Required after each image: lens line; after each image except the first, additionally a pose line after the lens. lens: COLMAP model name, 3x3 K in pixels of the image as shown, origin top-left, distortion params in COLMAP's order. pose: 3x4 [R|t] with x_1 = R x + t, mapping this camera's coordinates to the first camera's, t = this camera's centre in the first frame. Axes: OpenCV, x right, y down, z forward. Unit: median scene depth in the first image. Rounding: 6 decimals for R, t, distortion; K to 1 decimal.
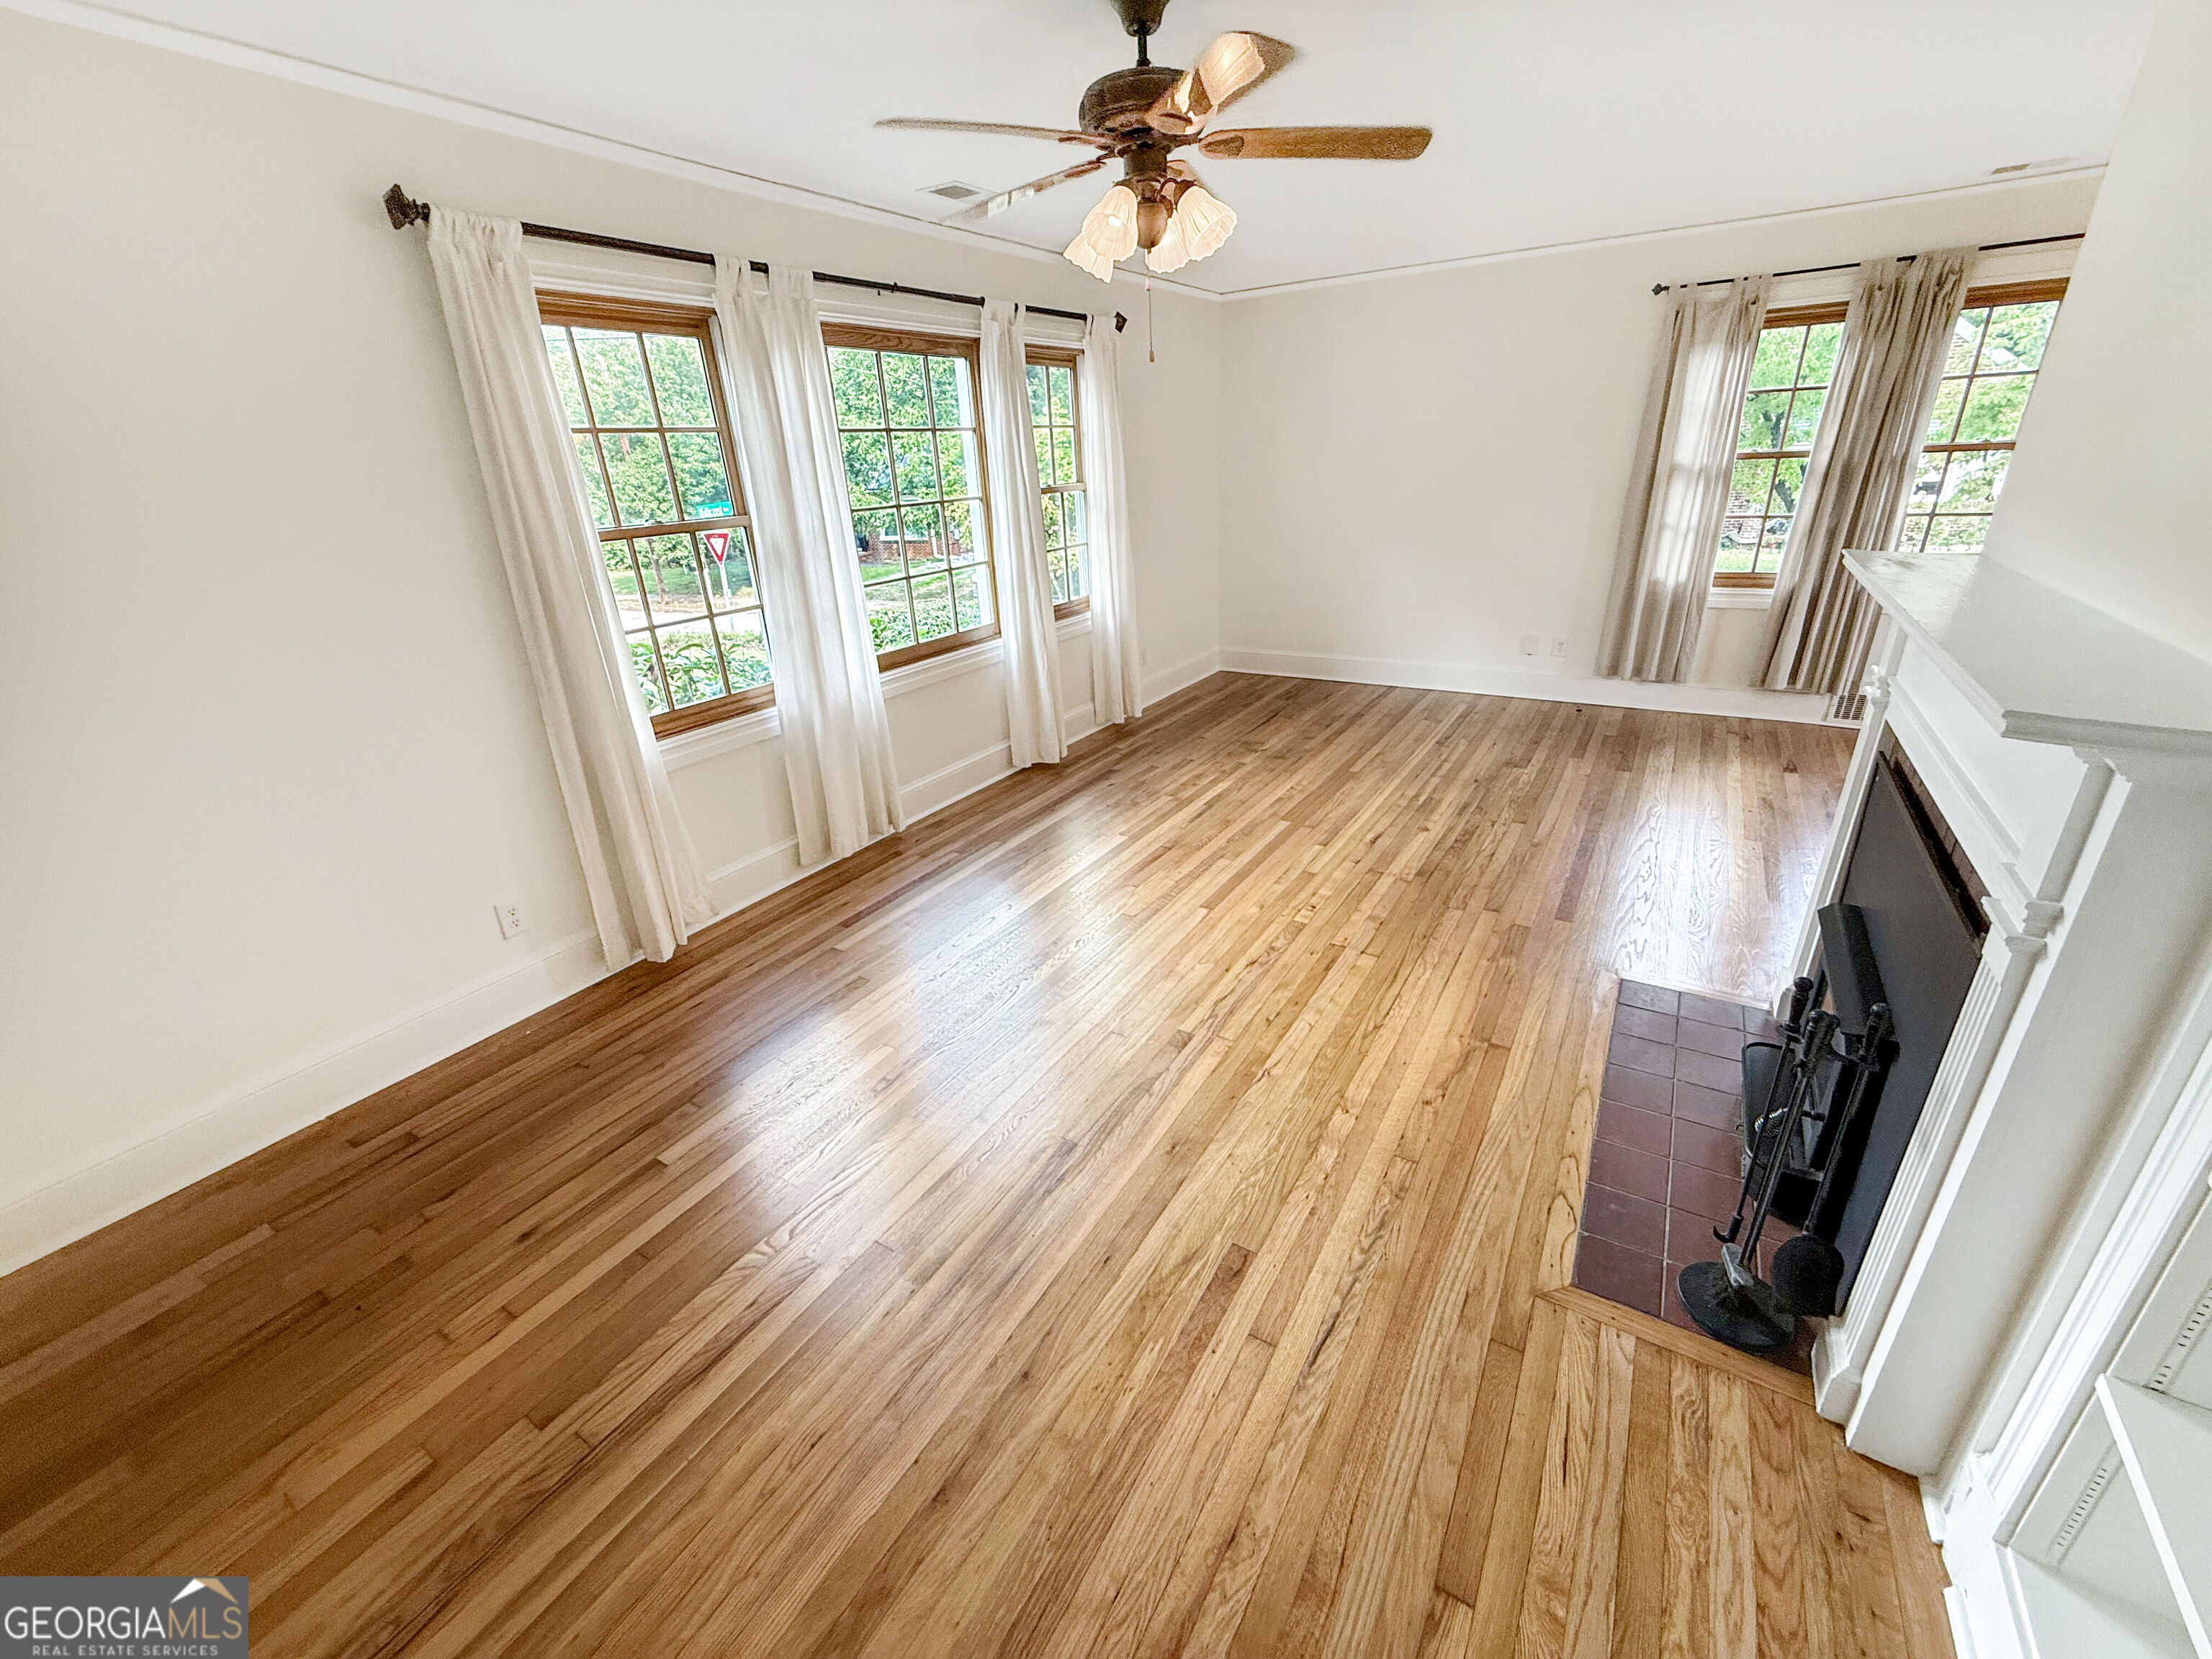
lens RADIAL K [[883.5, 0, 1097.3], [0, 883.5, 829.3], [0, 0, 1]] dist [-0.002108, -0.000112]
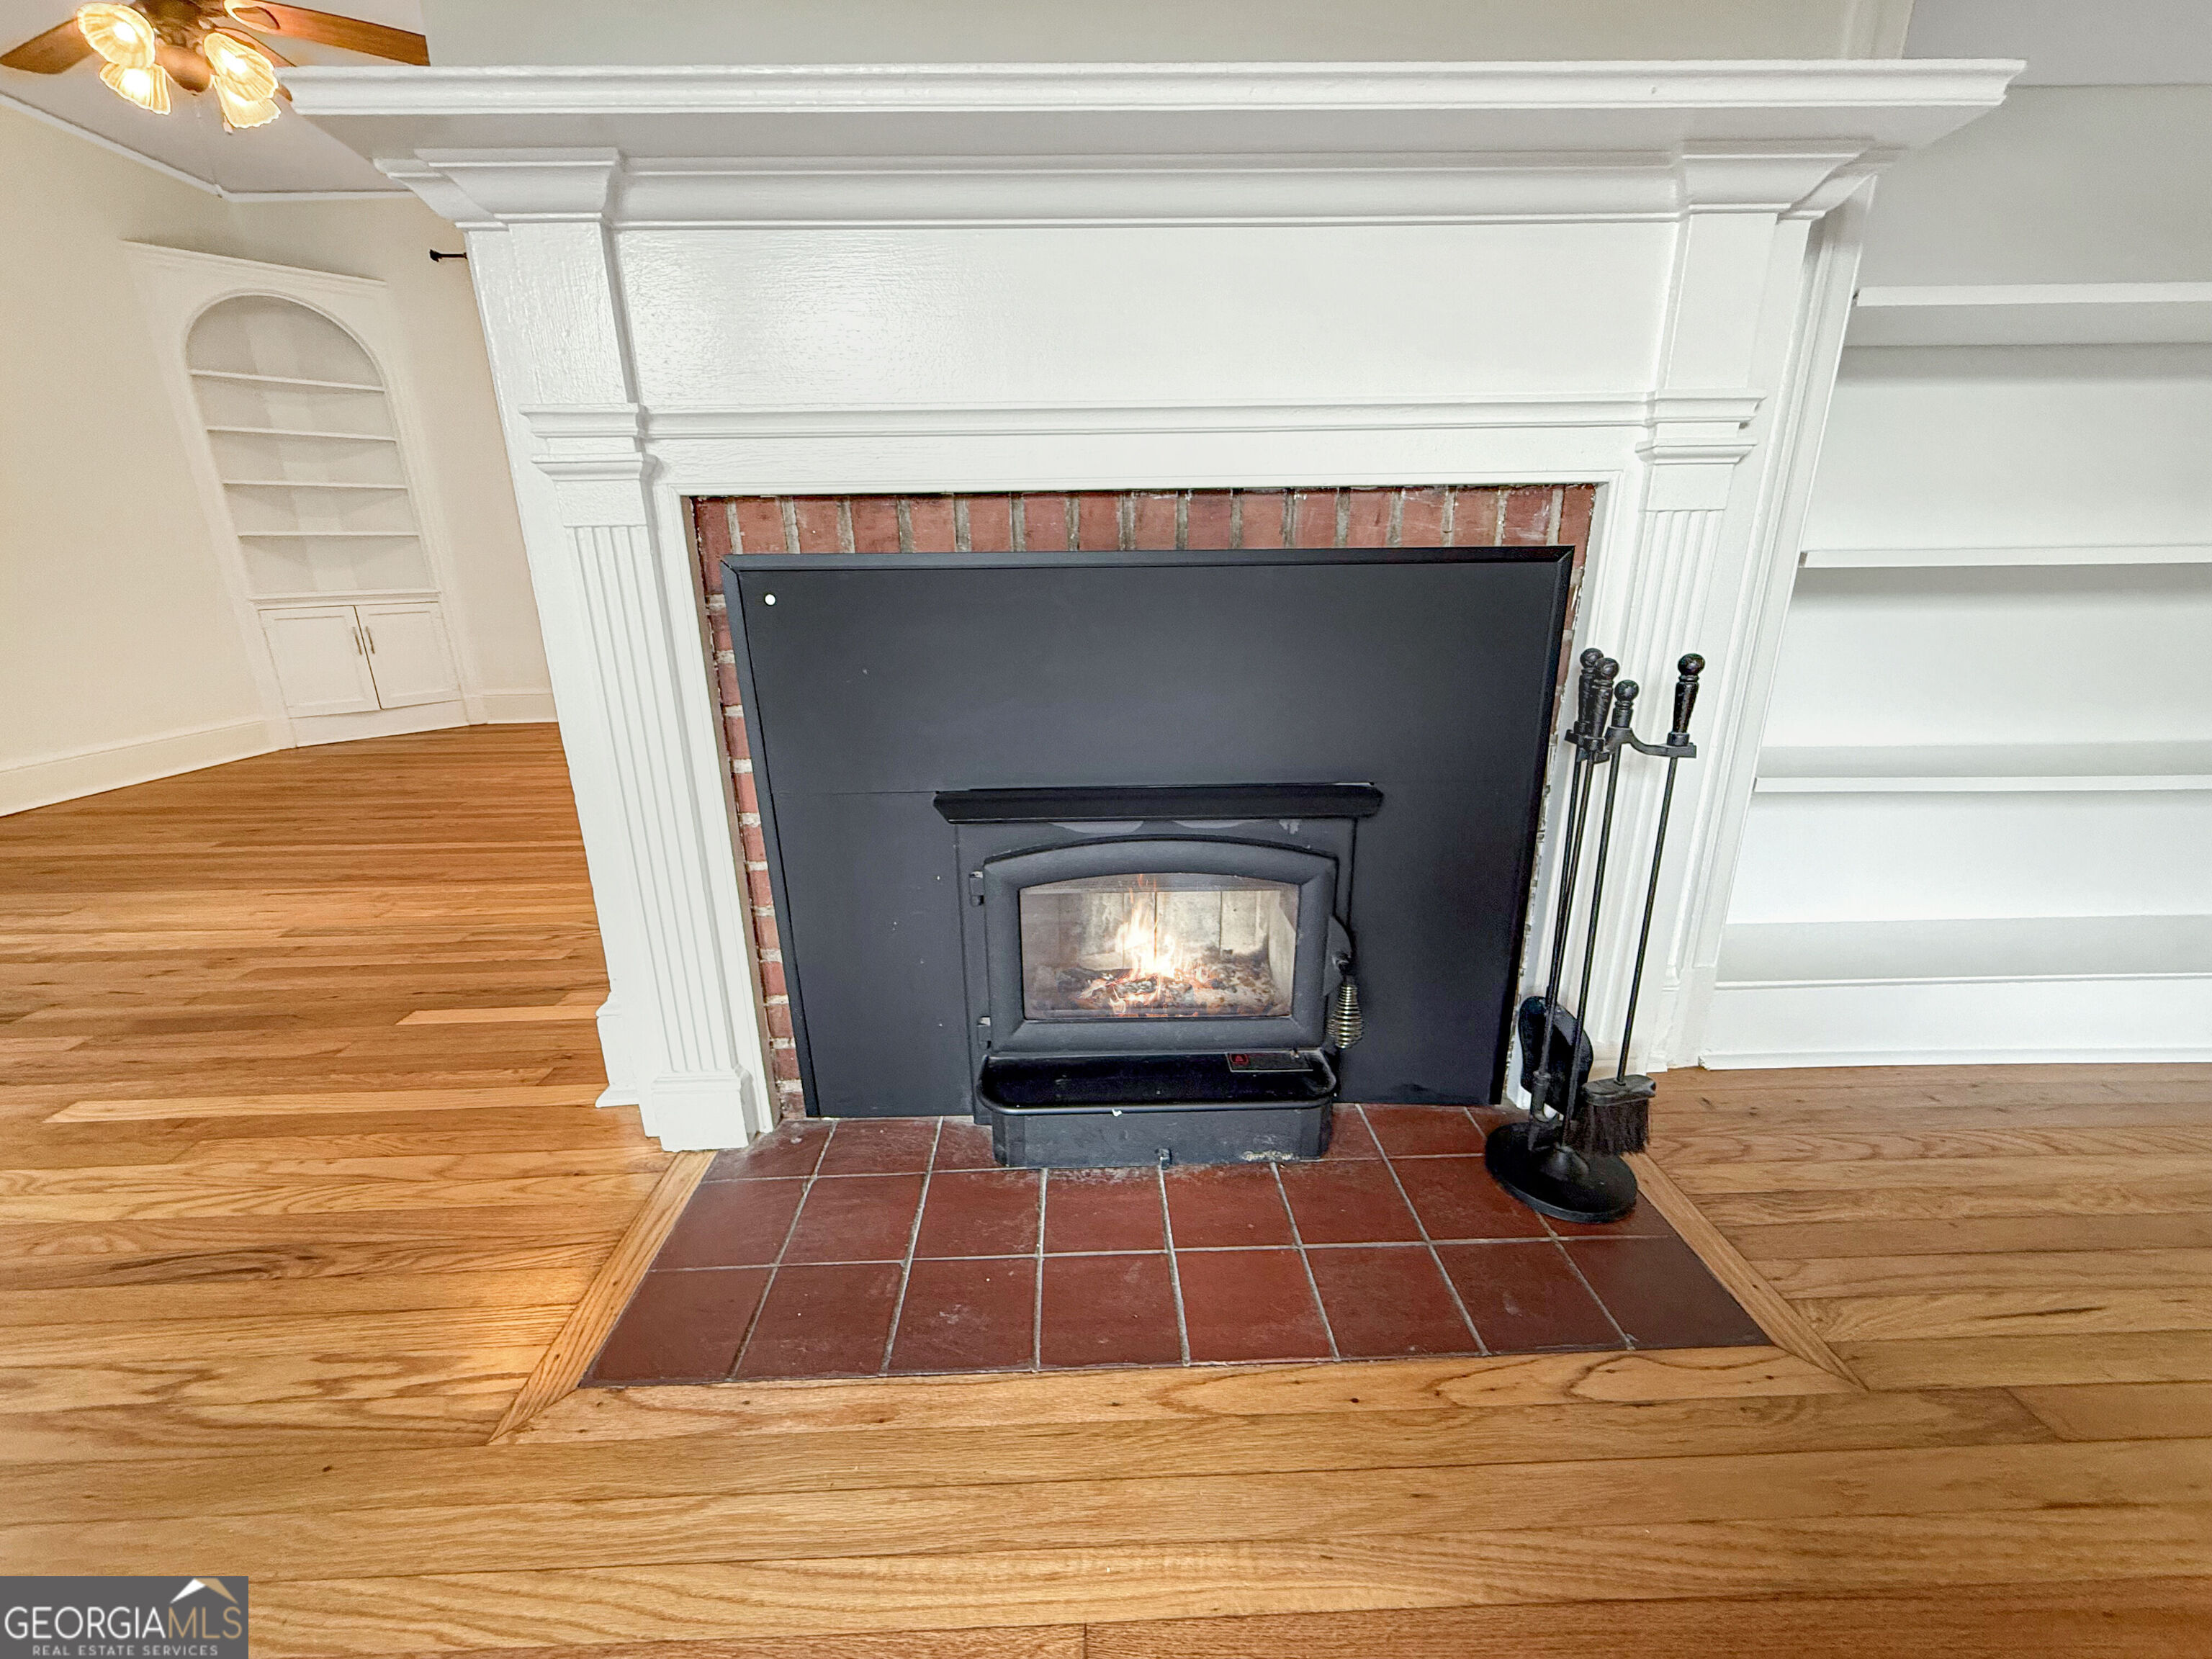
lens RADIAL K [[880.1, 0, 1097.3], [0, 880.1, 824.1], [0, 0, 1]] dist [0.001602, 0.000213]
pose [[-0.558488, -0.185248, 0.808563, 0.155038], [0.362732, 0.822073, 0.438887, -0.051578], [-0.746001, 0.538405, -0.391922, 0.535525]]
